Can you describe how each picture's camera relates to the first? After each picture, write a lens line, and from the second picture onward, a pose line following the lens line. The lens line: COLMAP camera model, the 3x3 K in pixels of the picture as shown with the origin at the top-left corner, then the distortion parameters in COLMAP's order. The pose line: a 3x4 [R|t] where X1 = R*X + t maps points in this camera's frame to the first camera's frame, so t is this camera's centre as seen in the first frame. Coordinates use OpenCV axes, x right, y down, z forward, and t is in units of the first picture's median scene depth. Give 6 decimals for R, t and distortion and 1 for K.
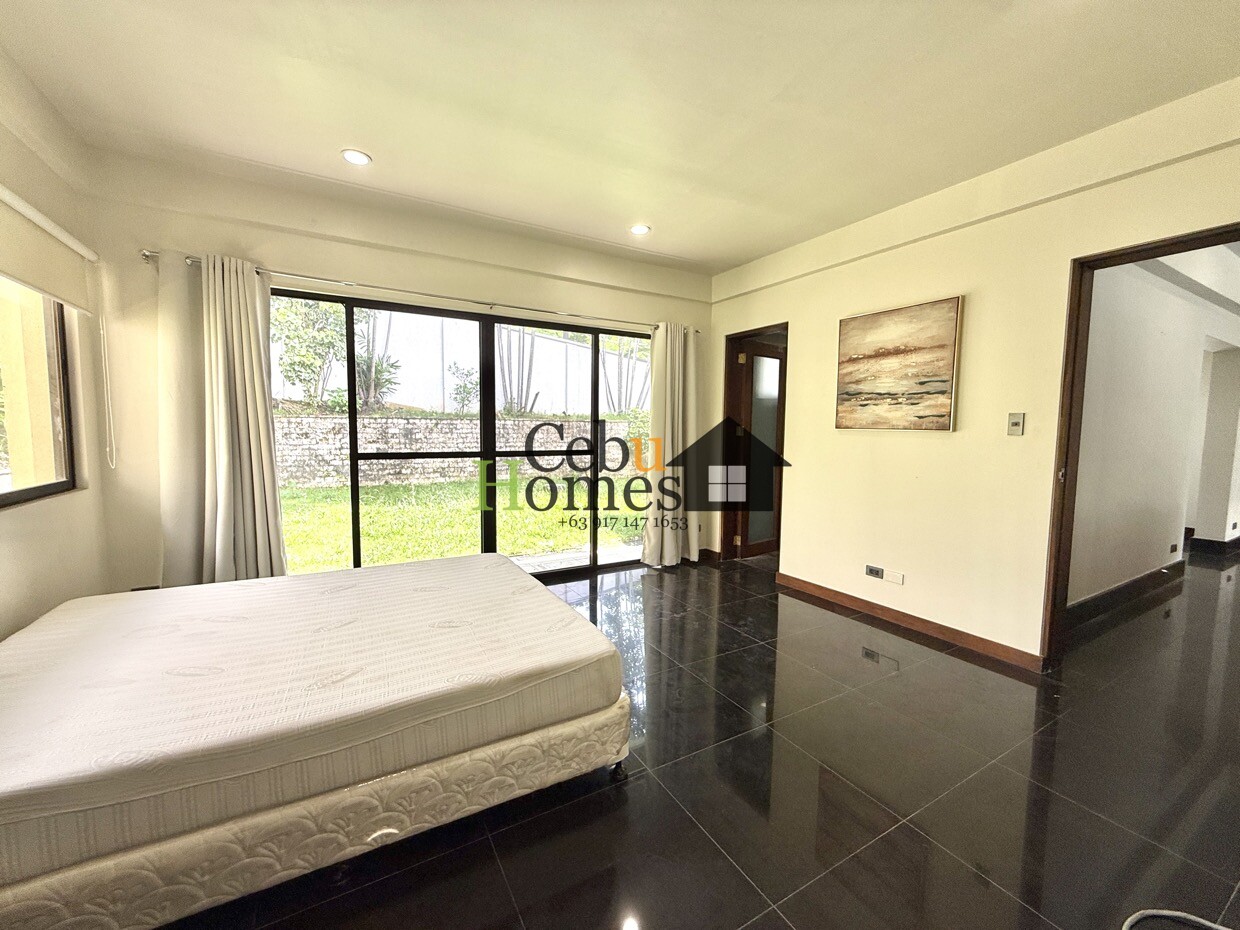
lens RADIAL K [[495.1, 0, 619.3], [0, 495.1, 464.1], [0, 0, 1]] dist [-0.001530, 0.000737]
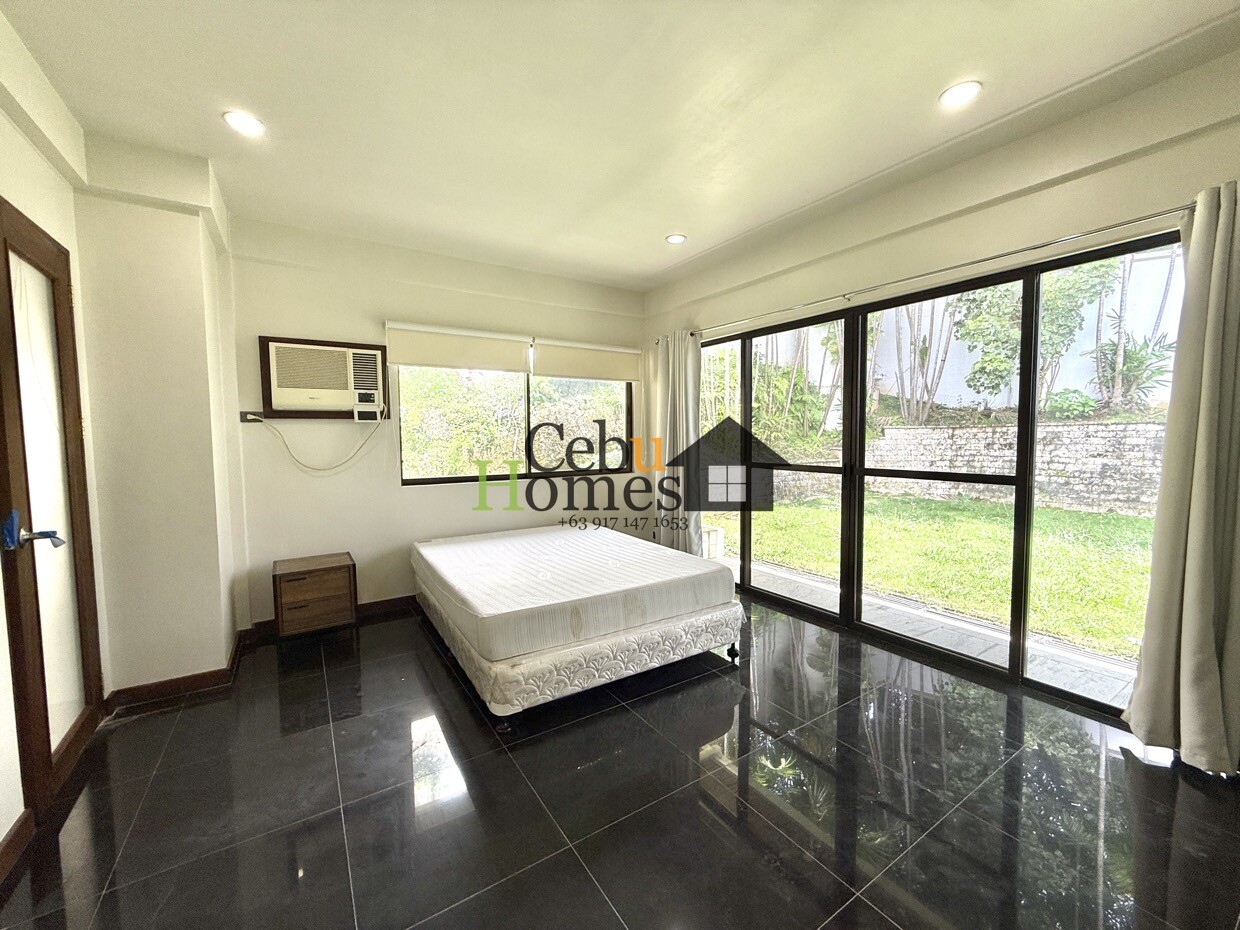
lens RADIAL K [[495.1, 0, 620.5], [0, 495.1, 466.0], [0, 0, 1]] dist [-0.001530, 0.000737]
pose [[0.058863, 0.050615, -0.996982, 0.235682], [-0.064939, 0.996793, 0.046772, -0.017565], [0.996152, 0.061990, 0.061961, 0.230927]]
